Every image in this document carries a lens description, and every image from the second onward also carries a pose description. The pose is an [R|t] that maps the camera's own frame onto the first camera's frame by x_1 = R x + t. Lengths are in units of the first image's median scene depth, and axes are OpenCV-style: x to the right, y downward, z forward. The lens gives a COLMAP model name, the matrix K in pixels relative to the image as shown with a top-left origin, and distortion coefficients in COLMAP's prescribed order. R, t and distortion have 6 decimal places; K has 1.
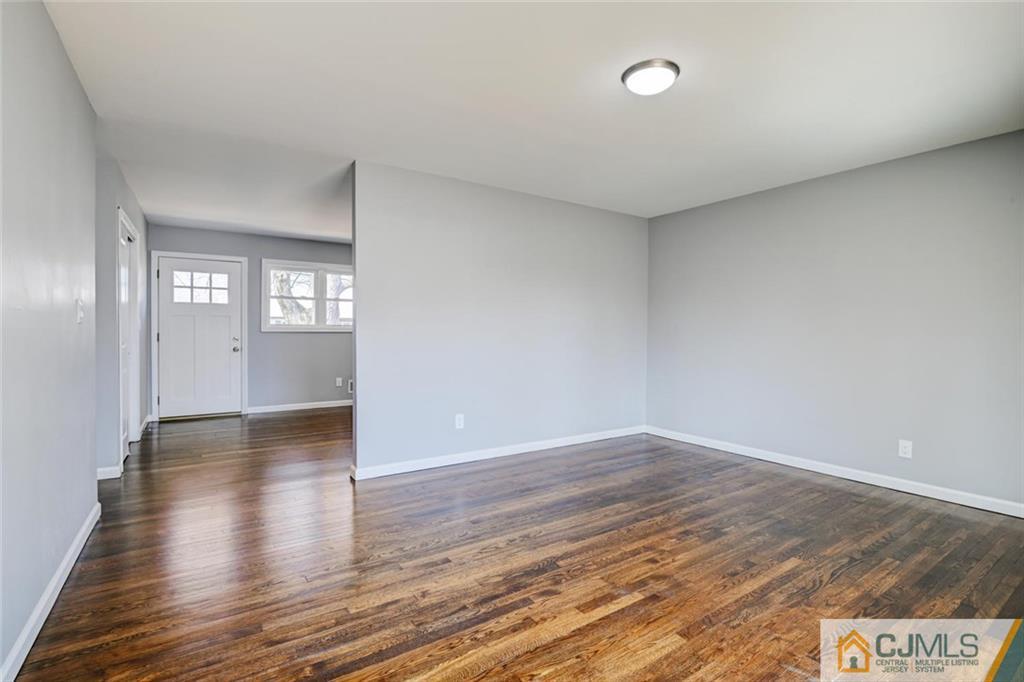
lens RADIAL K [[472.0, 0, 506.9], [0, 472.0, 331.2], [0, 0, 1]] dist [0.011660, -0.000780]
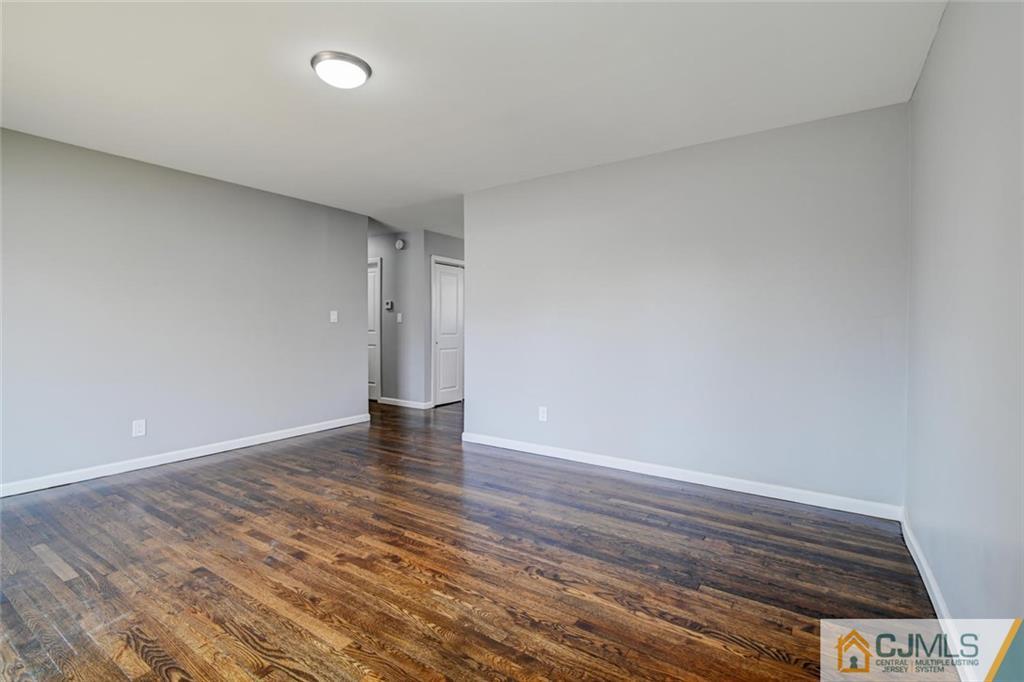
lens RADIAL K [[462.4, 0, 511.3], [0, 462.4, 331.7], [0, 0, 1]] dist [0.016425, -0.000337]
pose [[0.387730, 0.004744, -0.921761, 1.288131], [0.001248, 0.999983, 0.005672, 0.020132], [0.921772, -0.003350, 0.387718, 0.924915]]
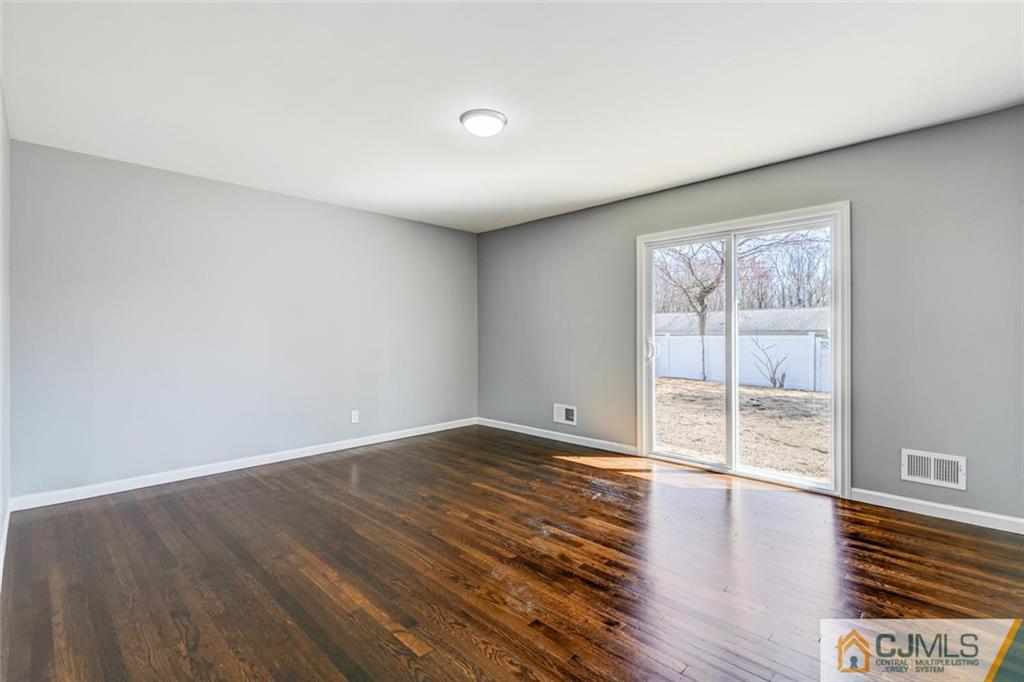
lens RADIAL K [[462.4, 0, 511.3], [0, 462.4, 331.7], [0, 0, 1]] dist [0.016425, -0.000337]
pose [[-0.205390, 0.004160, 0.978671, -0.840087], [0.000041, 0.999991, -0.004241, 0.000919], [-0.978680, -0.000831, -0.205389, 1.144669]]
